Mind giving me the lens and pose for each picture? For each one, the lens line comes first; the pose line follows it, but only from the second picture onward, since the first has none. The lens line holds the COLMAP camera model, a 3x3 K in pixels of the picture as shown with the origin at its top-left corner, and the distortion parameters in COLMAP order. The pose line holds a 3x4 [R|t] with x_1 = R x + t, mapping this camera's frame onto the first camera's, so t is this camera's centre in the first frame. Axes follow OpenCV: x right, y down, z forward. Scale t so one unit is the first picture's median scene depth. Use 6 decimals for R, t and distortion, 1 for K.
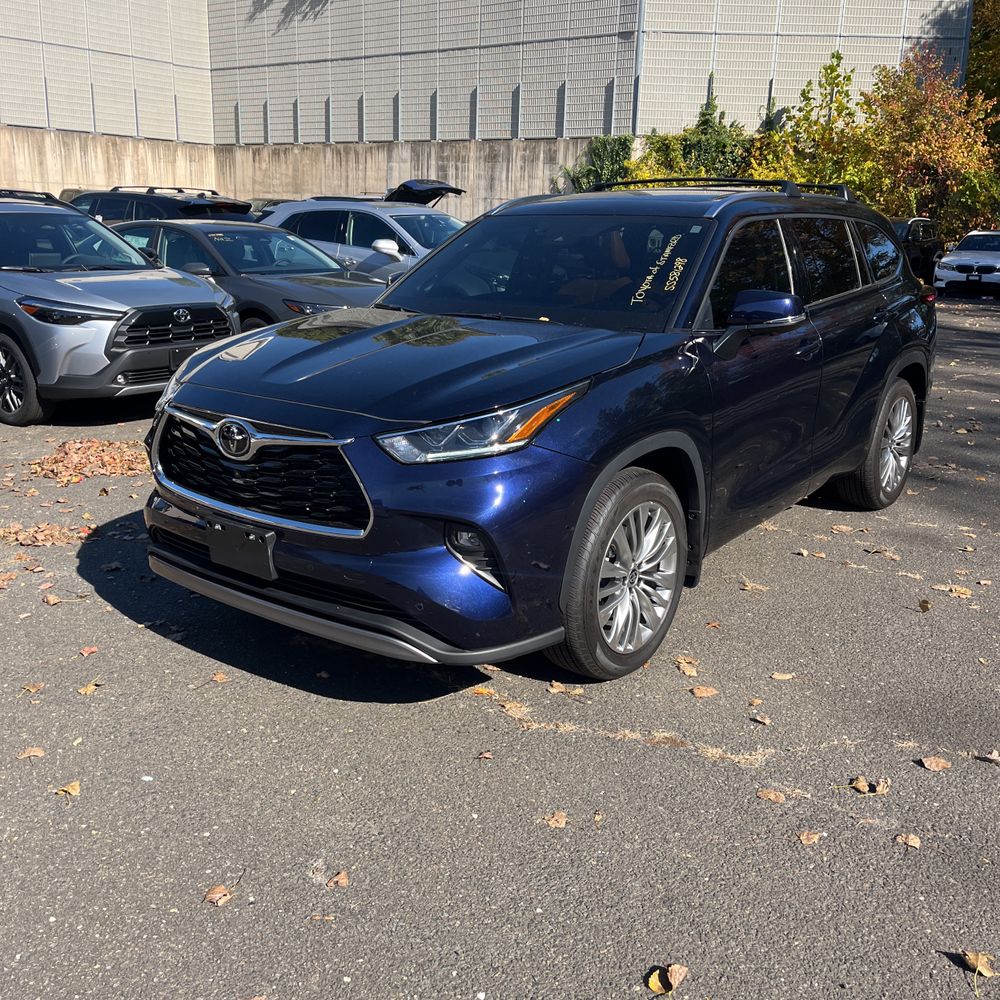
lens RADIAL K [[1018.0, 0, 520.3], [0, 1018.0, 485.8], [0, 0, 1]] dist [0.023649, 0.000000]
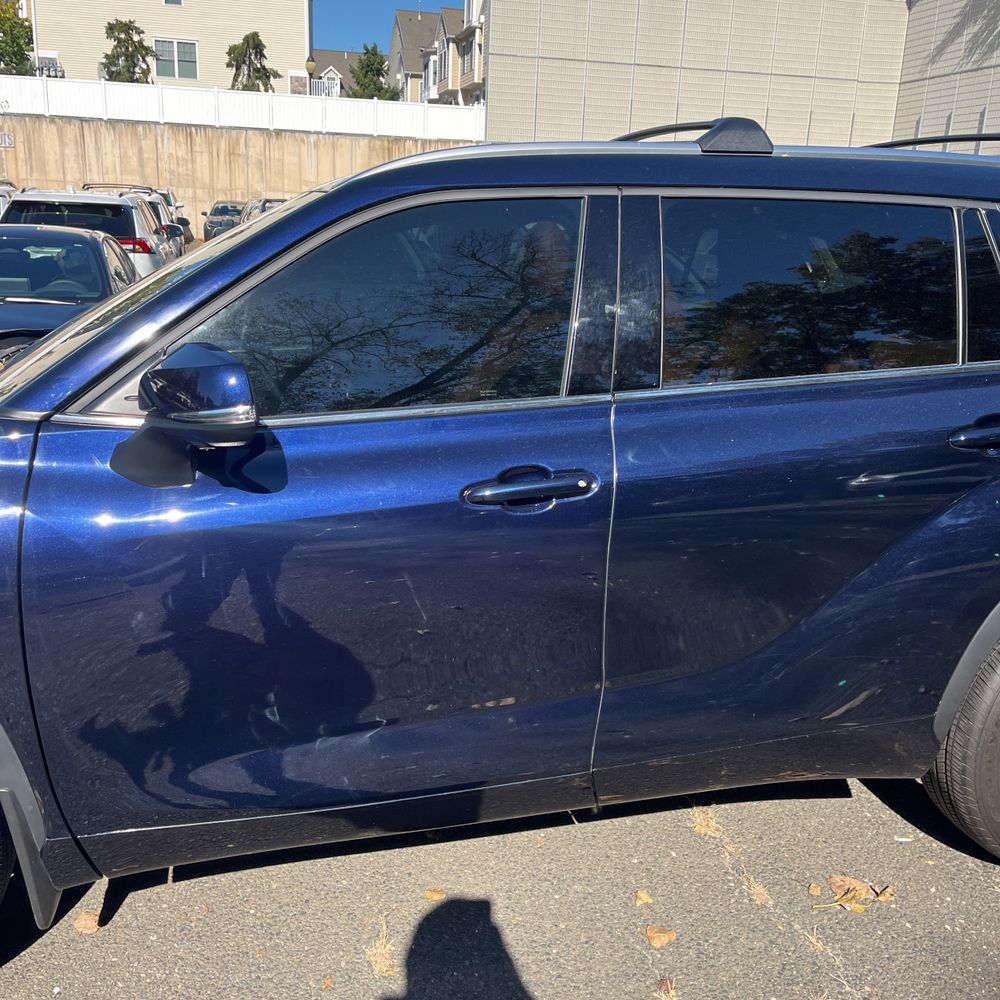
lens RADIAL K [[1018.0, 0, 496.8], [0, 1018.0, 505.1], [0, 0, 1]] dist [0.023649, 0.000000]
pose [[0.769216, 0.167362, -0.616682, 0.073503], [-0.171610, 0.983743, 0.052922, -0.020131], [0.615514, 0.065120, 0.785431, 0.088134]]
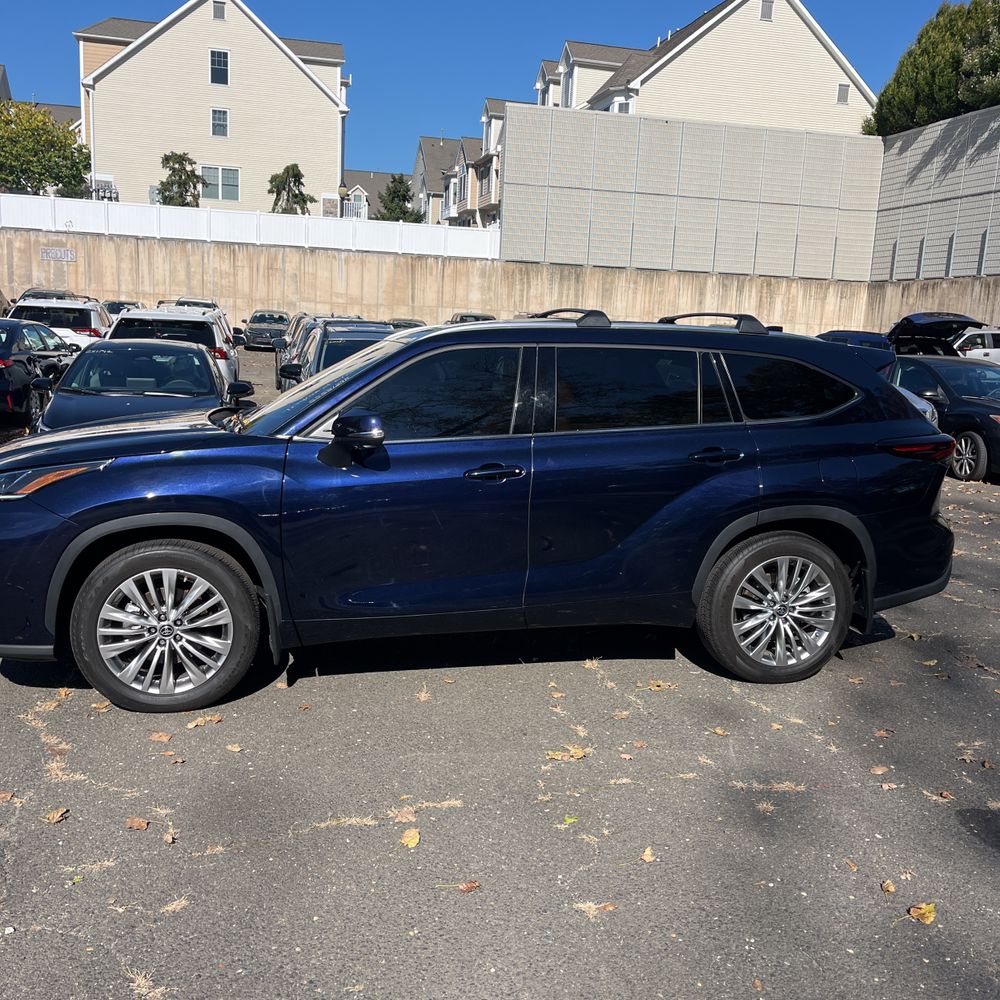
lens RADIAL K [[1018.0, 0, 500.0], [0, 1018.0, 497.9], [0, 0, 1]] dist [0.023649, 0.000000]
pose [[0.761319, 0.110528, -0.638887, 0.126189], [-0.182806, 0.981979, -0.047955, -0.008553], [0.622073, 0.153301, 0.767804, 0.032336]]
